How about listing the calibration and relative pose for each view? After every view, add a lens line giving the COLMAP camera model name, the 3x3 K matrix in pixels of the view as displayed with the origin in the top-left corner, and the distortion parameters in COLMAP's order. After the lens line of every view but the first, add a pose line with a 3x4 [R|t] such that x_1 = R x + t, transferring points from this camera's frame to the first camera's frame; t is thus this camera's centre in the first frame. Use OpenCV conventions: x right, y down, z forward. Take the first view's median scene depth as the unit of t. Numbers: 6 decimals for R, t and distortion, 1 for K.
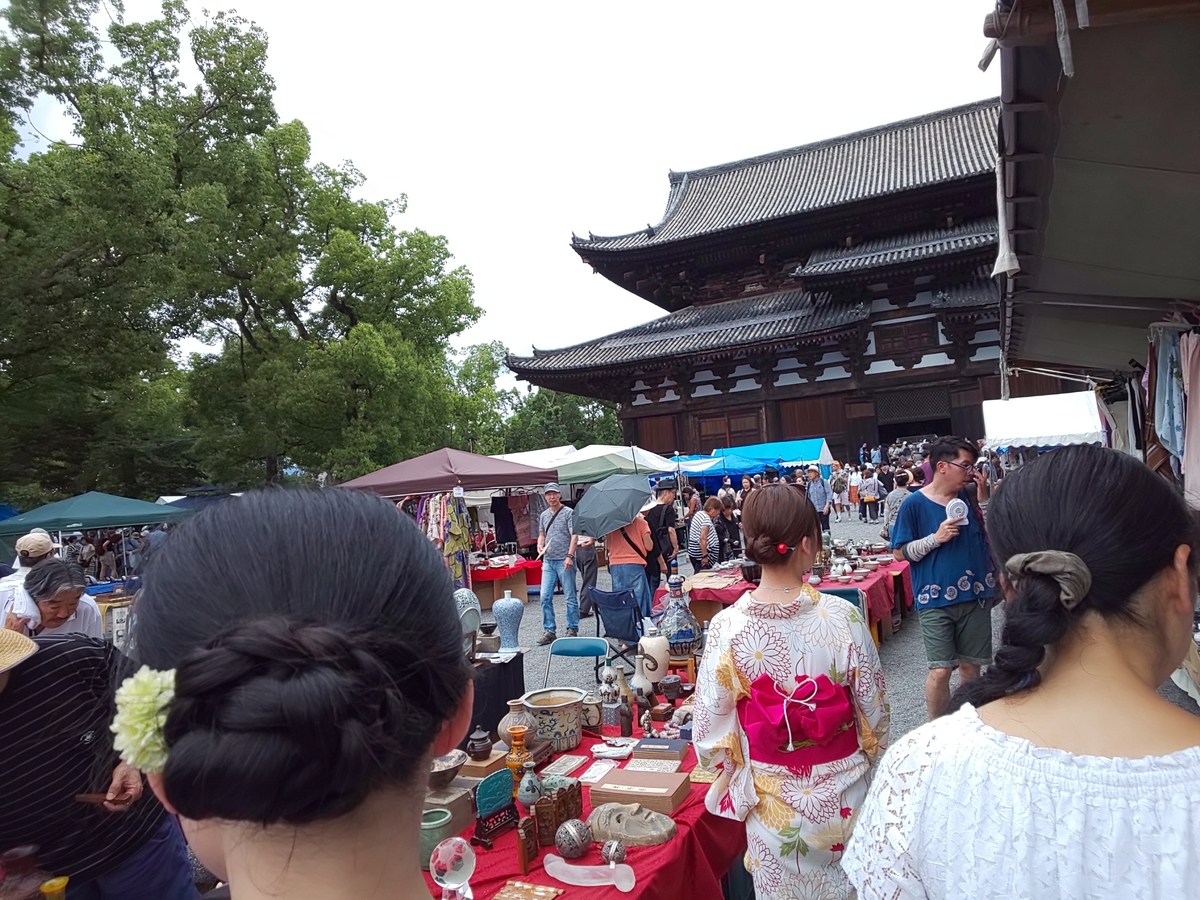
lens RADIAL K [[796.9, 0, 581.3], [0, 796.9, 476.4], [0, 0, 1]] dist [-0.002028, -0.004954]
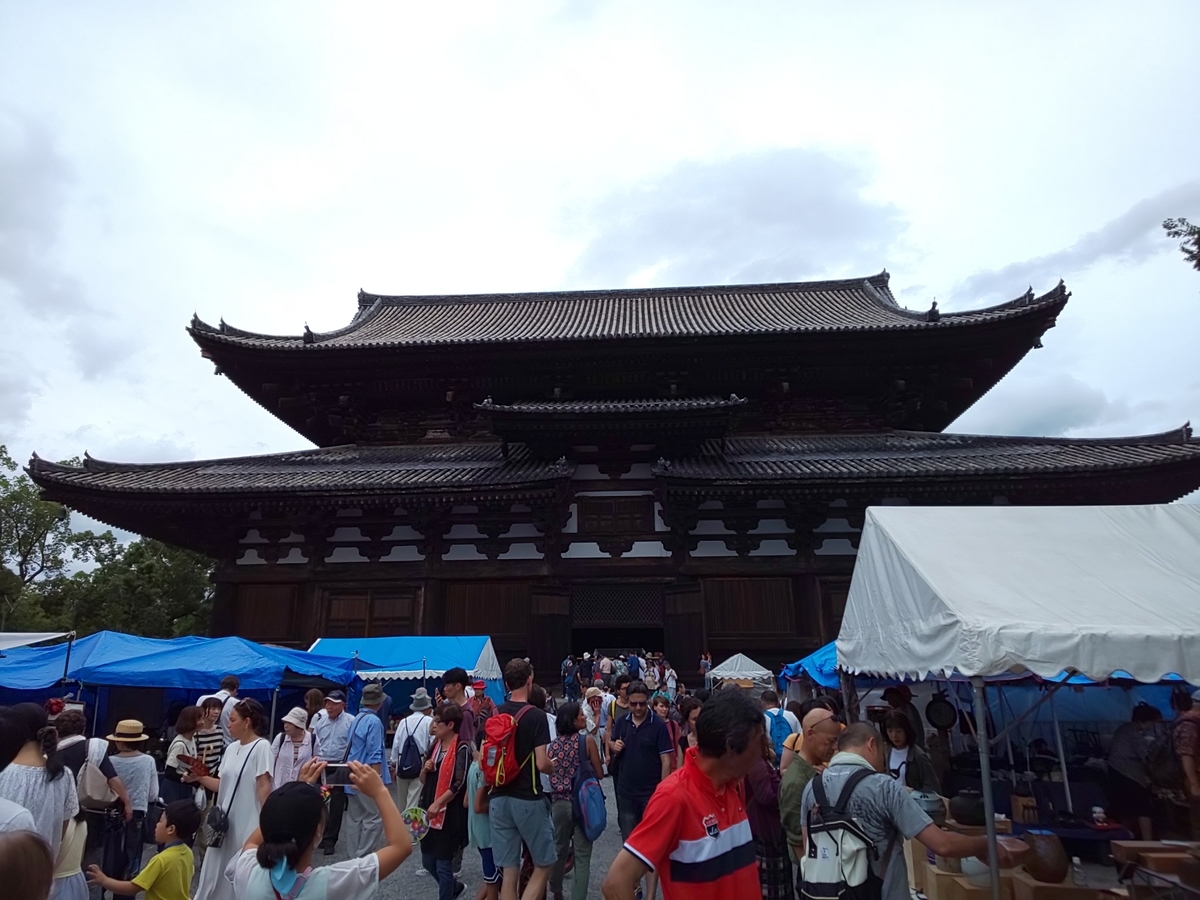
lens RADIAL K [[796.9, 0, 581.3], [0, 796.9, 476.4], [0, 0, 1]] dist [-0.002028, -0.004954]
pose [[0.932230, 0.163013, 0.323068, 0.114267], [-0.077868, 0.962239, -0.260832, -0.007875], [-0.353388, 0.217999, 0.909722, 0.284232]]
